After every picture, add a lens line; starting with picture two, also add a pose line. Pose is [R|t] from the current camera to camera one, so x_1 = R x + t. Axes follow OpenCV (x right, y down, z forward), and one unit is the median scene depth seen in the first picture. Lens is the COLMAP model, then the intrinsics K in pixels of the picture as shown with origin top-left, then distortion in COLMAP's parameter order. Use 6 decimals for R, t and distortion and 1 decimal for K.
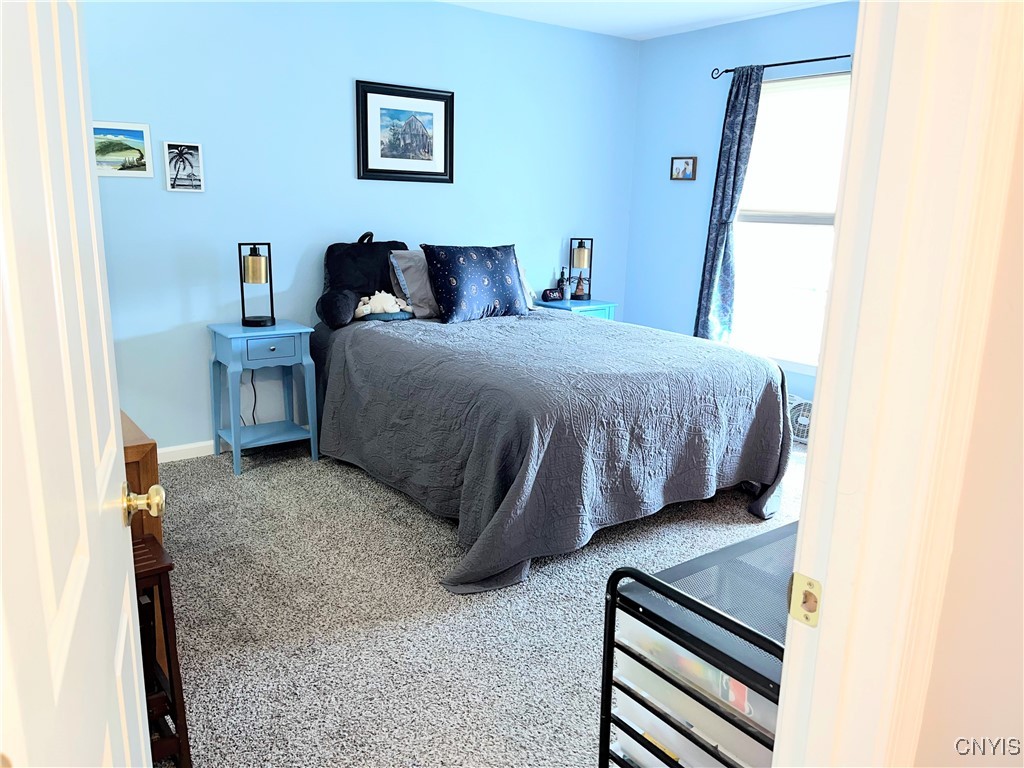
lens RADIAL K [[778.9, 0, 511.9], [0, 778.9, 383.7], [0, 0, 1]] dist [-0.005606, -0.001015]
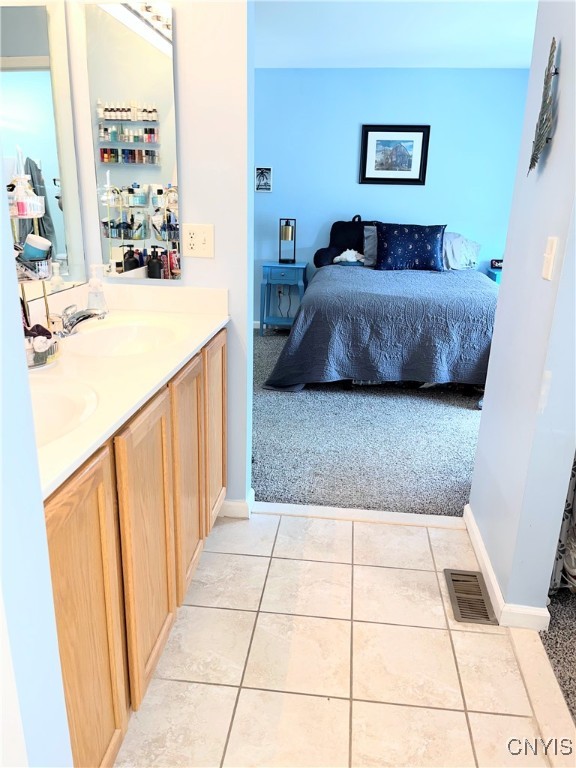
lens RADIAL K [[584.2, 0, 285.4], [0, 584.2, 385.1], [0, 0, 1]] dist [-0.005606, -0.001015]
pose [[0.733134, 0.197655, -0.650728, 0.635862], [-0.156759, 0.980183, 0.121115, 0.043487], [0.661771, 0.013214, 0.749589, -0.068093]]
